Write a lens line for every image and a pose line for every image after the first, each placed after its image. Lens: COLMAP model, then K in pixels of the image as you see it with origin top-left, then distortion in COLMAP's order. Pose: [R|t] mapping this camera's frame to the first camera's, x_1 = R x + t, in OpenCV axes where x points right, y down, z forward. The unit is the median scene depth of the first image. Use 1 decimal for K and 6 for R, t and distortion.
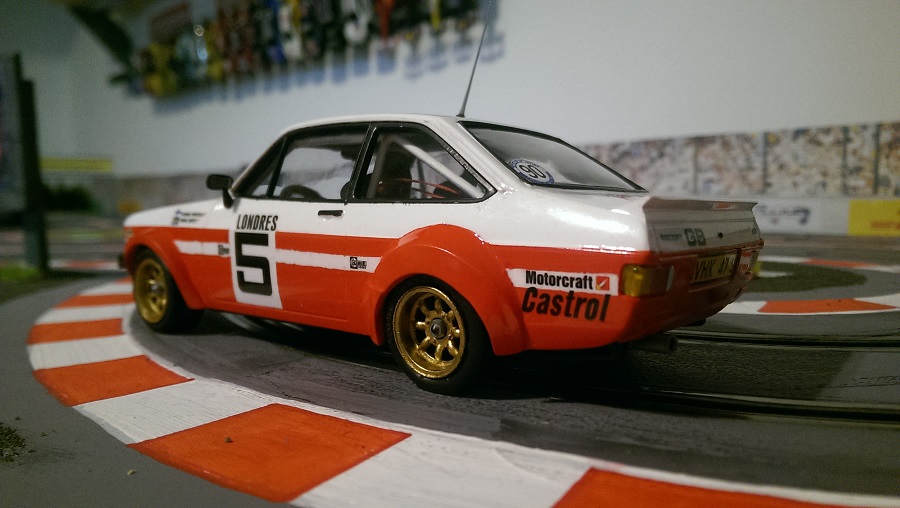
lens RADIAL K [[659.2, 0, 450.0], [0, 659.2, 254.0], [0, 0, 1]] dist [0.069766, -0.128343]
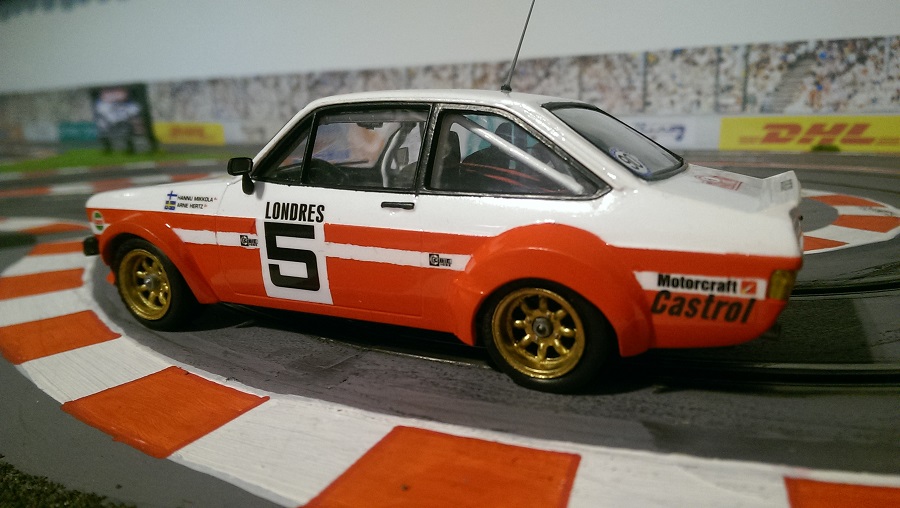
lens RADIAL K [[659.2, 0, 450.0], [0, 659.2, 254.0], [0, 0, 1]] dist [0.069766, -0.128343]
pose [[0.976190, -0.065639, 0.206748, -0.278412], [0.037597, 0.989891, 0.136753, -0.107509], [-0.213634, -0.125724, 0.968790, 0.075886]]
